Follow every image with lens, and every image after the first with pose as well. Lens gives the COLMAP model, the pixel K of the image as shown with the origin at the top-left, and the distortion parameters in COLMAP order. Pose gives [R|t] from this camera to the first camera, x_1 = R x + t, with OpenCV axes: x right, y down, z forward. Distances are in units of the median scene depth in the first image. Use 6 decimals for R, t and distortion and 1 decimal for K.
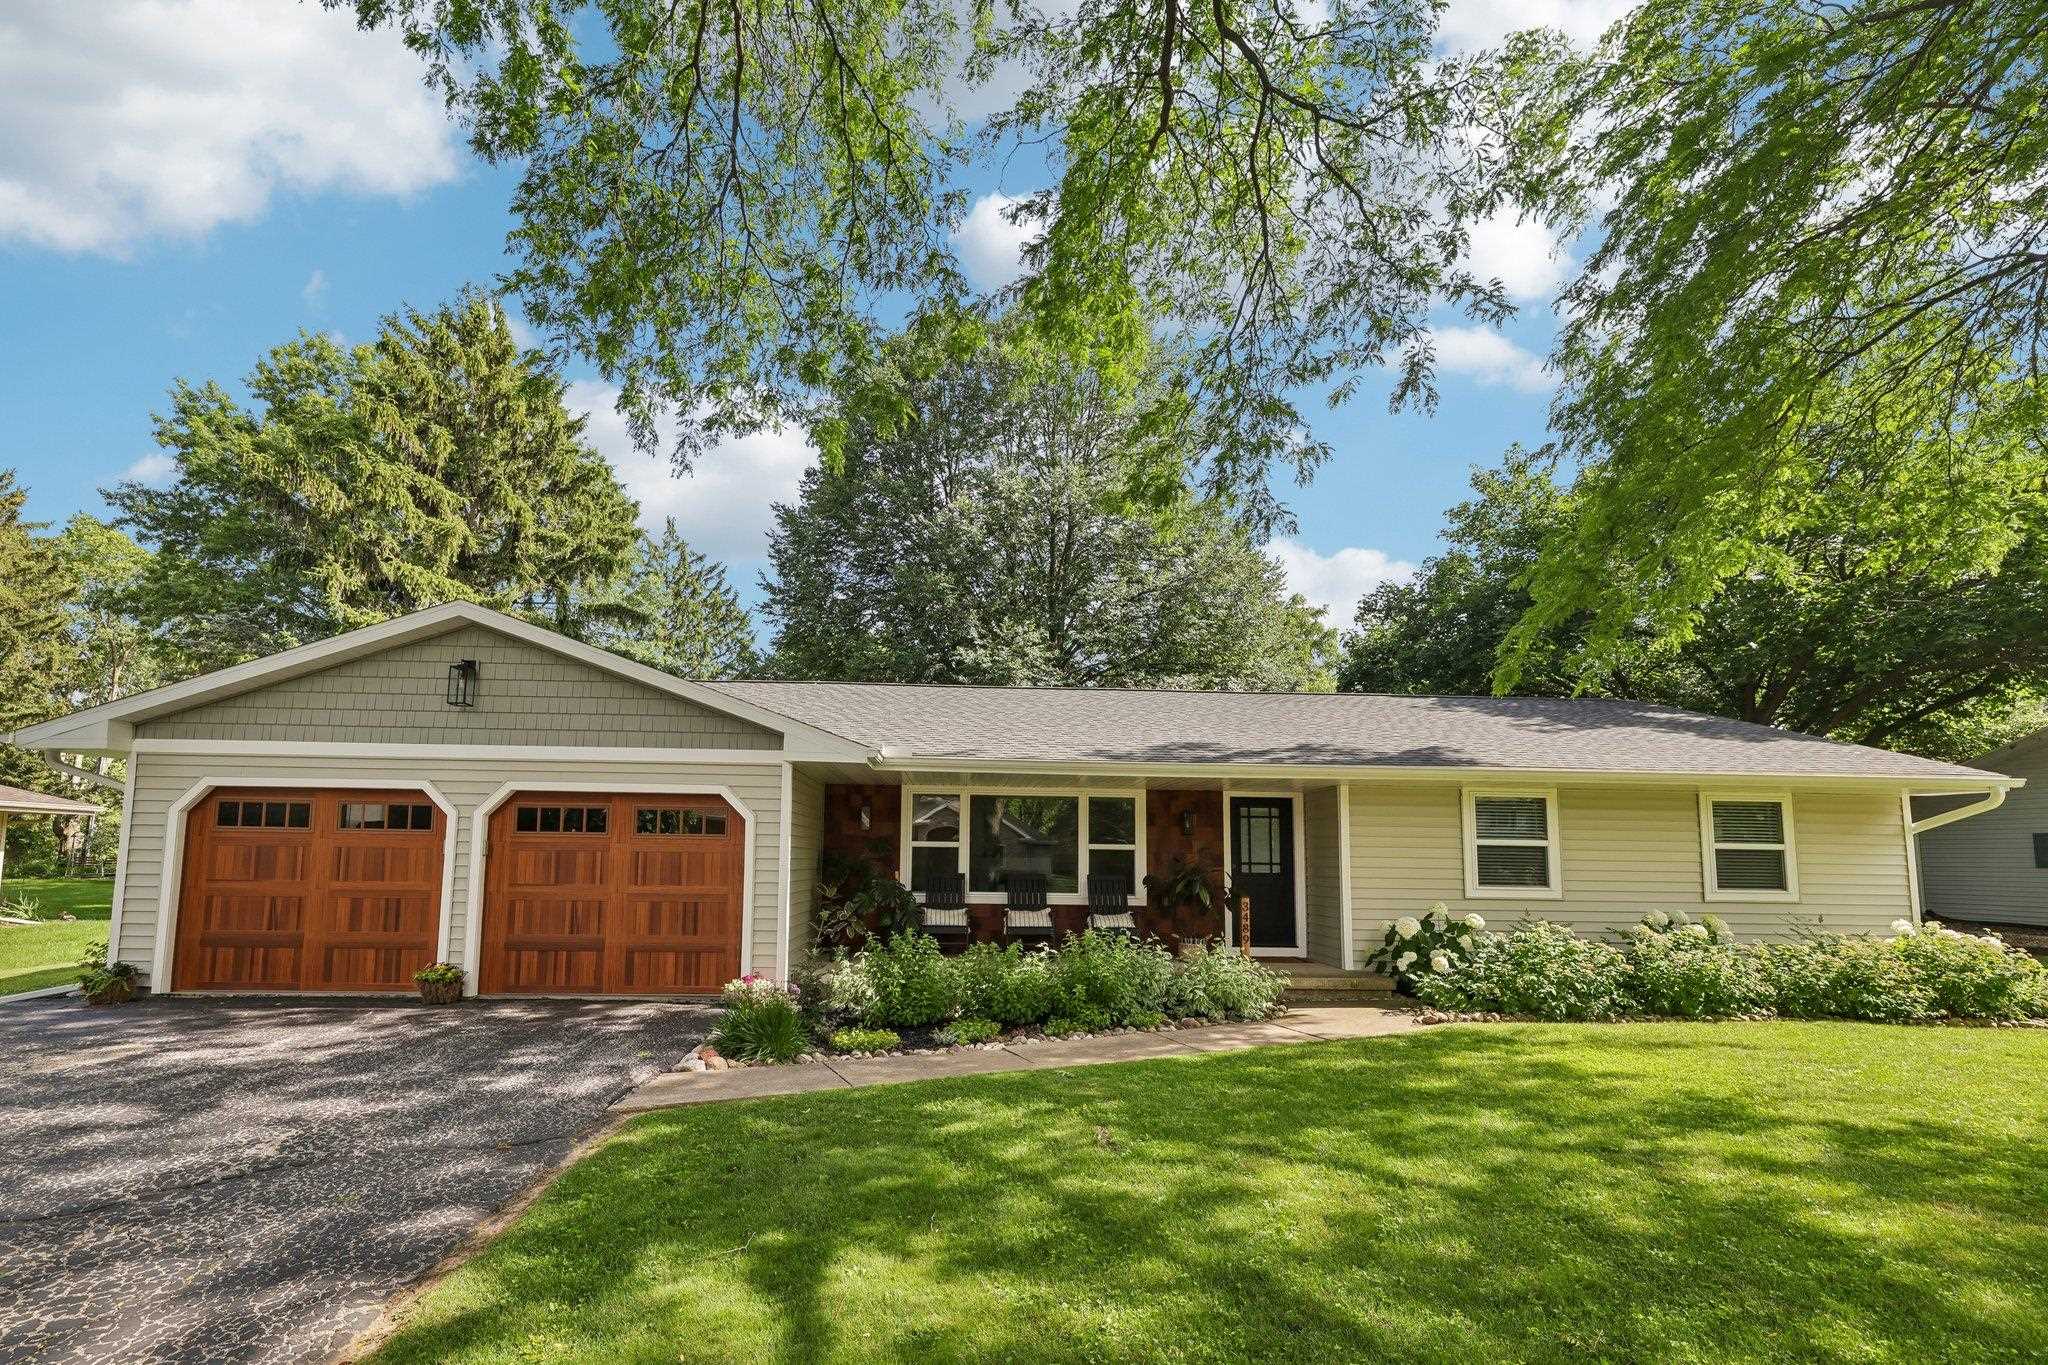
lens RADIAL K [[886.9, 0, 1020.6], [0, 886.9, 764.7], [0, 0, 1]] dist [0.001054, 0.000478]
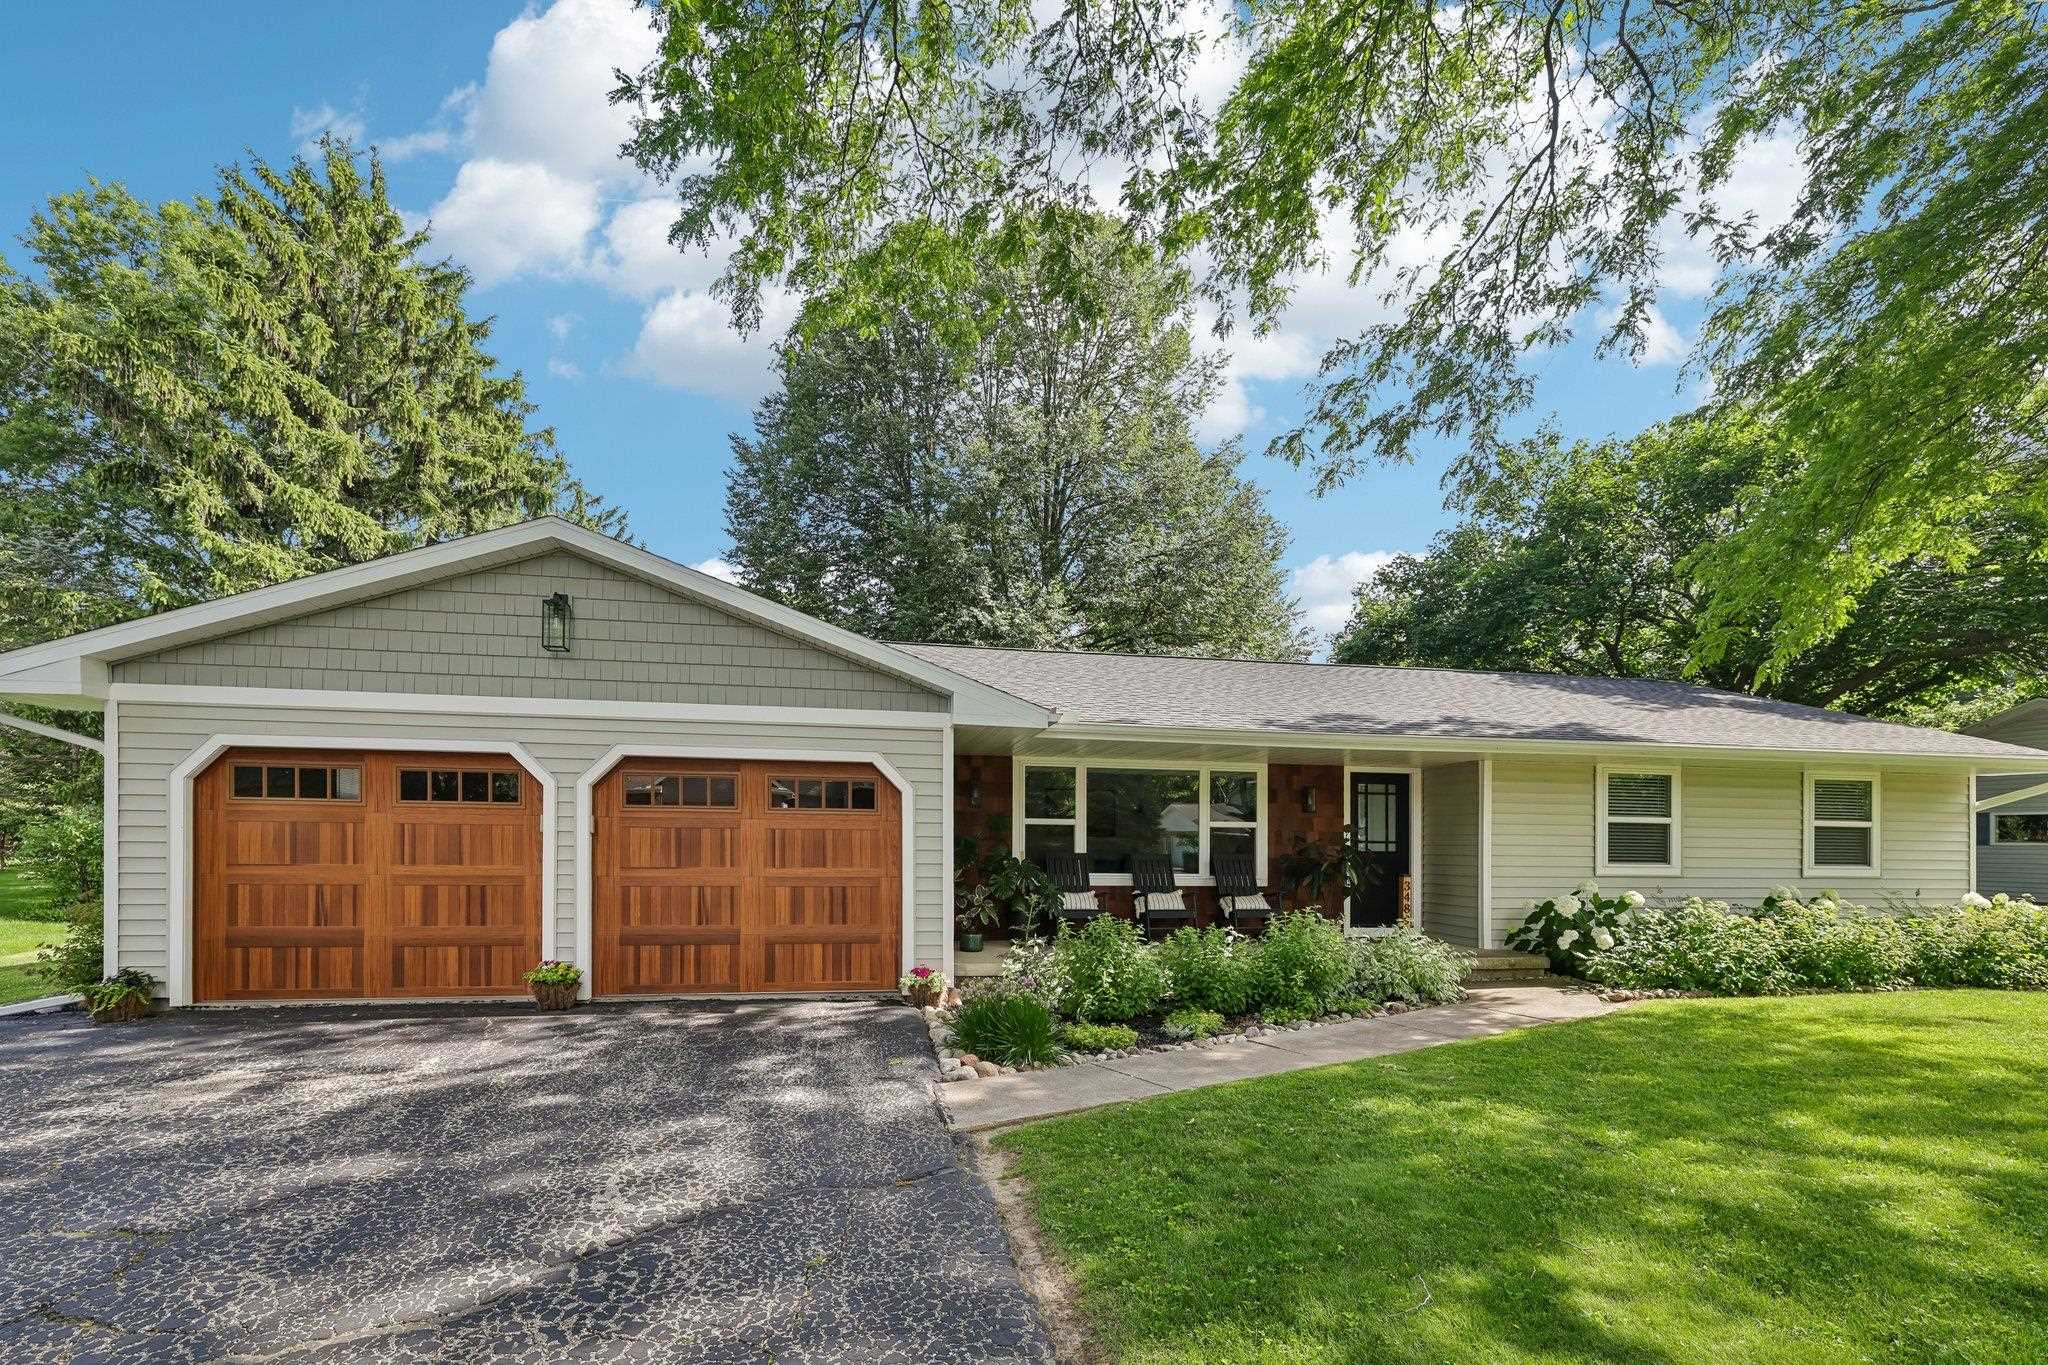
lens RADIAL K [[914.9, 0, 1020.5], [0, 914.9, 824.7], [0, 0, 1]] dist [-0.000752, 0.000617]
pose [[0.990820, -0.000018, 0.135188, -0.270204], [-0.011942, 0.996079, 0.087658, 0.011799], [-0.134660, -0.088468, 0.986935, 0.082616]]
